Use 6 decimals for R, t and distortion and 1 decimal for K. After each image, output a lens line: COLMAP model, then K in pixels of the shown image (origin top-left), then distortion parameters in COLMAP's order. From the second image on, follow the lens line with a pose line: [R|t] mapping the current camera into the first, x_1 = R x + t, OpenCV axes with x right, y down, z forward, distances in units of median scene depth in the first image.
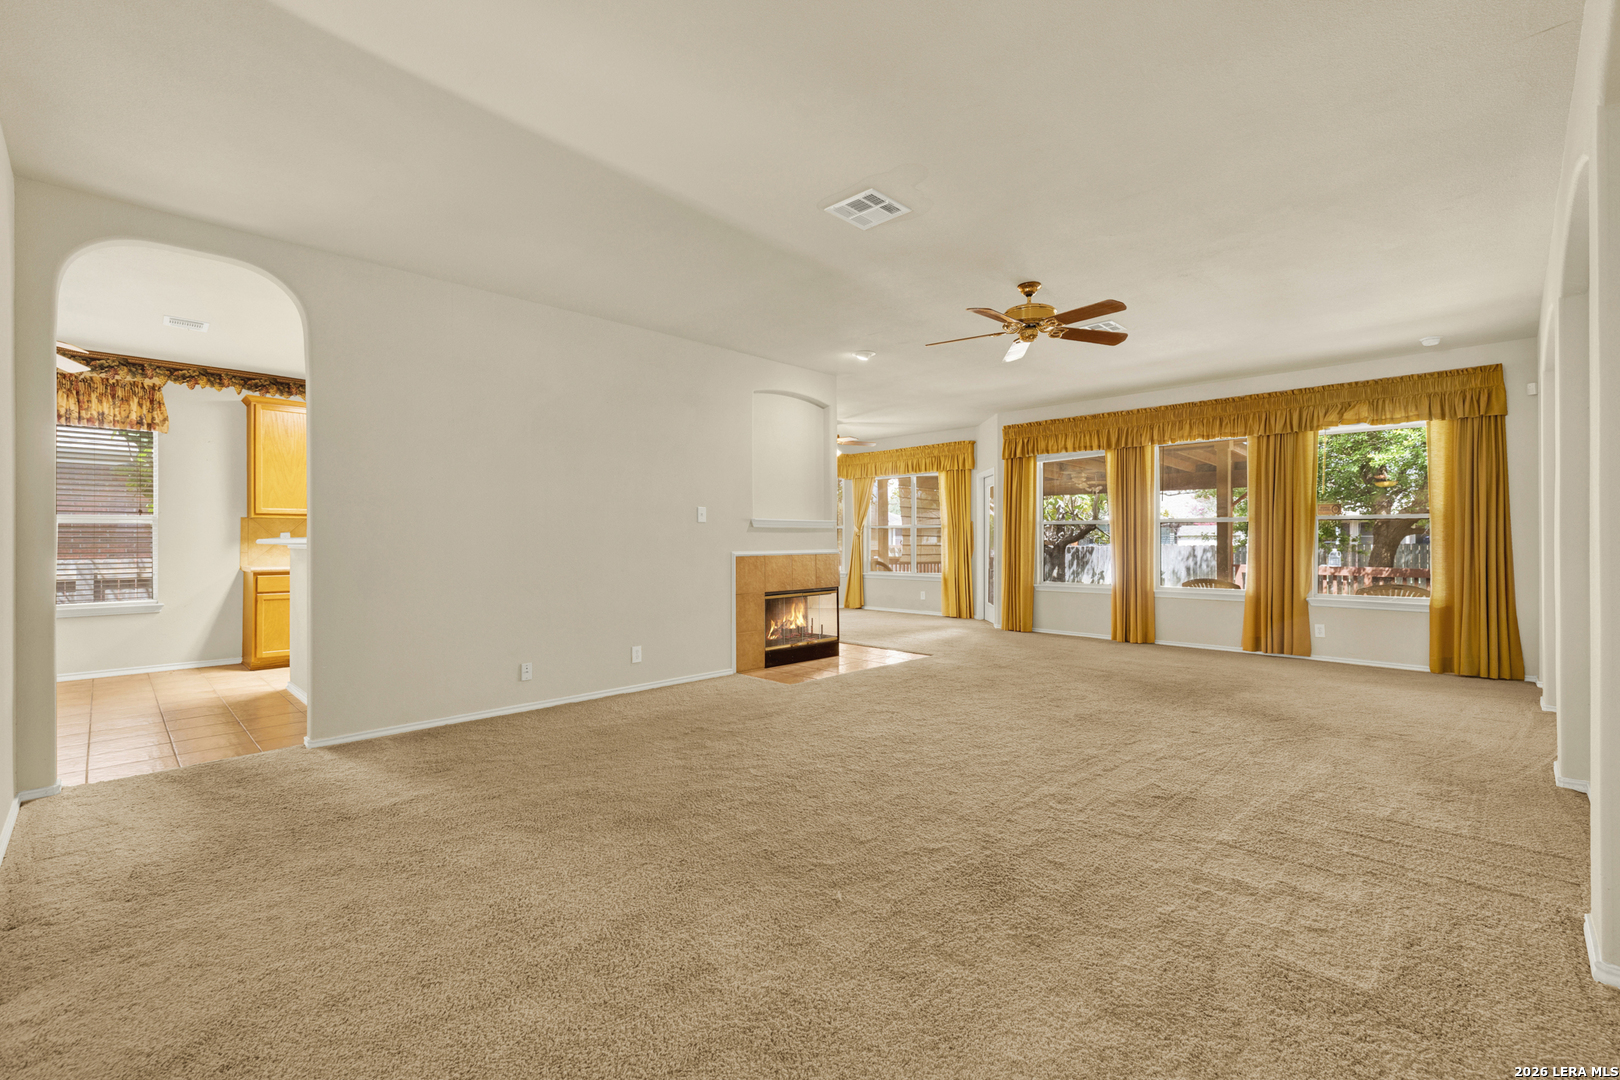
lens RADIAL K [[717.9, 0, 811.7], [0, 717.9, 539.6], [0, 0, 1]] dist [-0.003192, -0.000098]
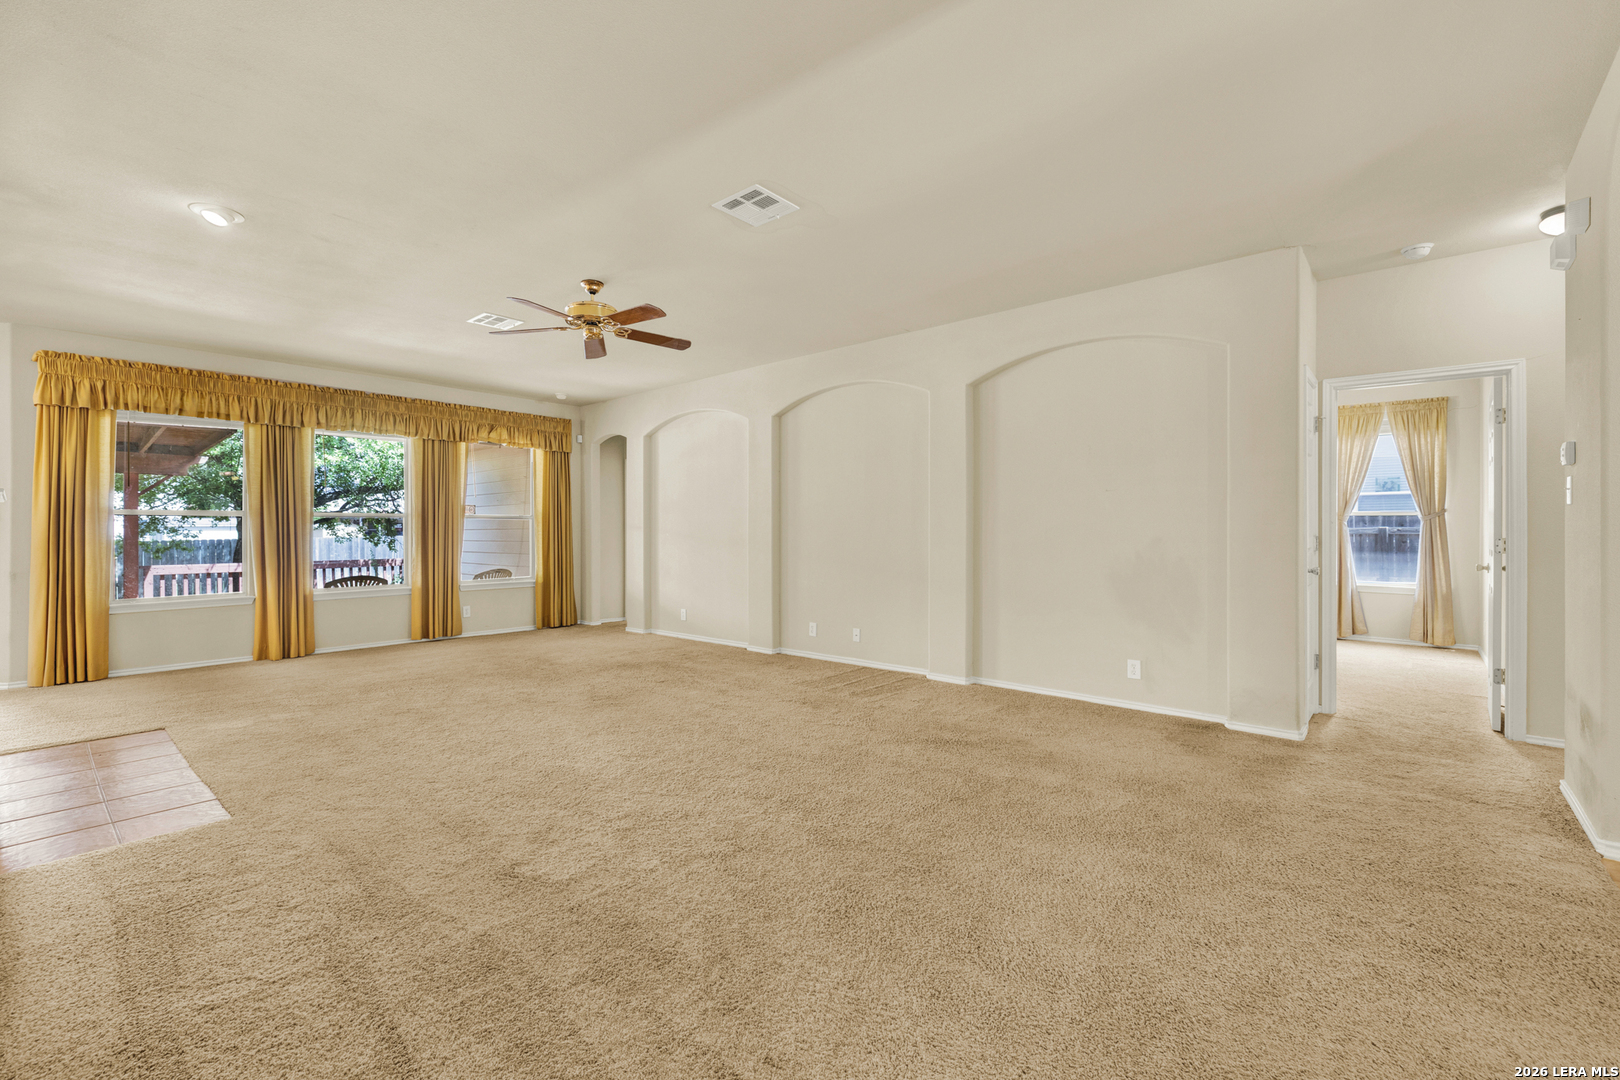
lens RADIAL K [[683.2, 0, 806.7], [0, 683.2, 535.5], [0, 0, 1]] dist [0.002439, 0.000064]
pose [[-0.063399, -0.005363, 0.997974, -0.454265], [0.004399, 0.999974, 0.005653, -0.002511], [-0.997979, 0.004749, -0.063374, 0.510874]]
